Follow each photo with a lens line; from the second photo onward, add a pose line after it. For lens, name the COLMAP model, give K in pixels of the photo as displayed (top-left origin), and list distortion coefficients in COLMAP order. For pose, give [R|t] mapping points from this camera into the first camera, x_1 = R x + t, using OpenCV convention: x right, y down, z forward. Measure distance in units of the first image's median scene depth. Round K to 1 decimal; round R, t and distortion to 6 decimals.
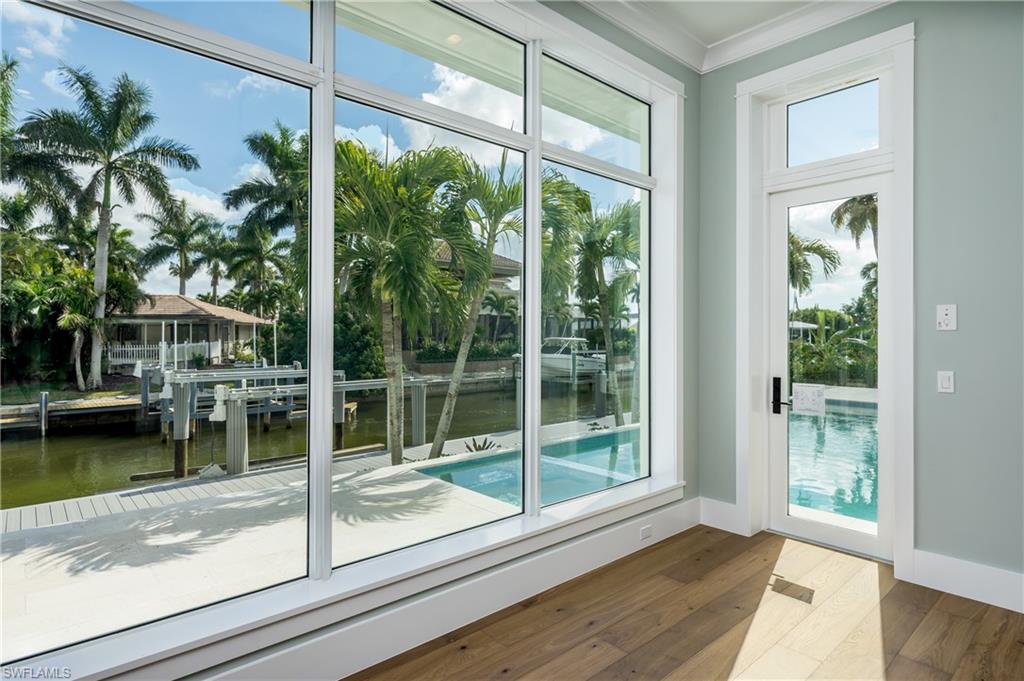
lens RADIAL K [[554.4, 0, 514.0], [0, 554.4, 325.0], [0, 0, 1]] dist [0.001913, 0.000734]
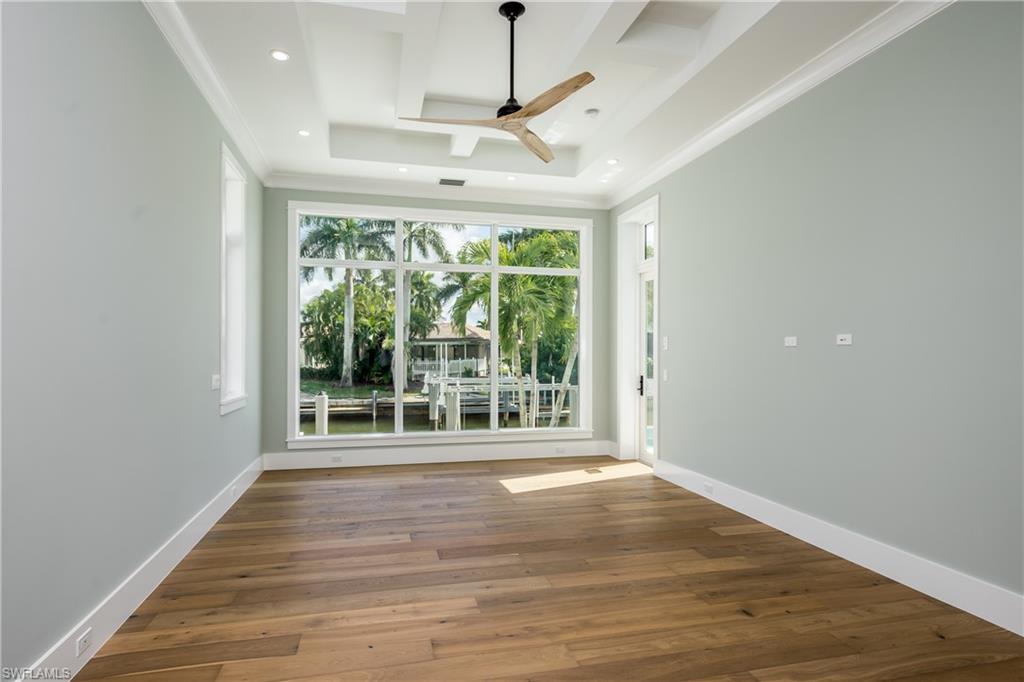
lens RADIAL K [[561.7, 0, 512.0], [0, 561.7, 341.0], [0, 0, 1]] dist [0.000543, 0.000126]
pose [[0.882028, -0.010520, -0.471079, 0.178520], [0.008394, 0.999943, -0.006613, -0.001928], [0.471121, 0.001878, 0.882066, -0.151896]]
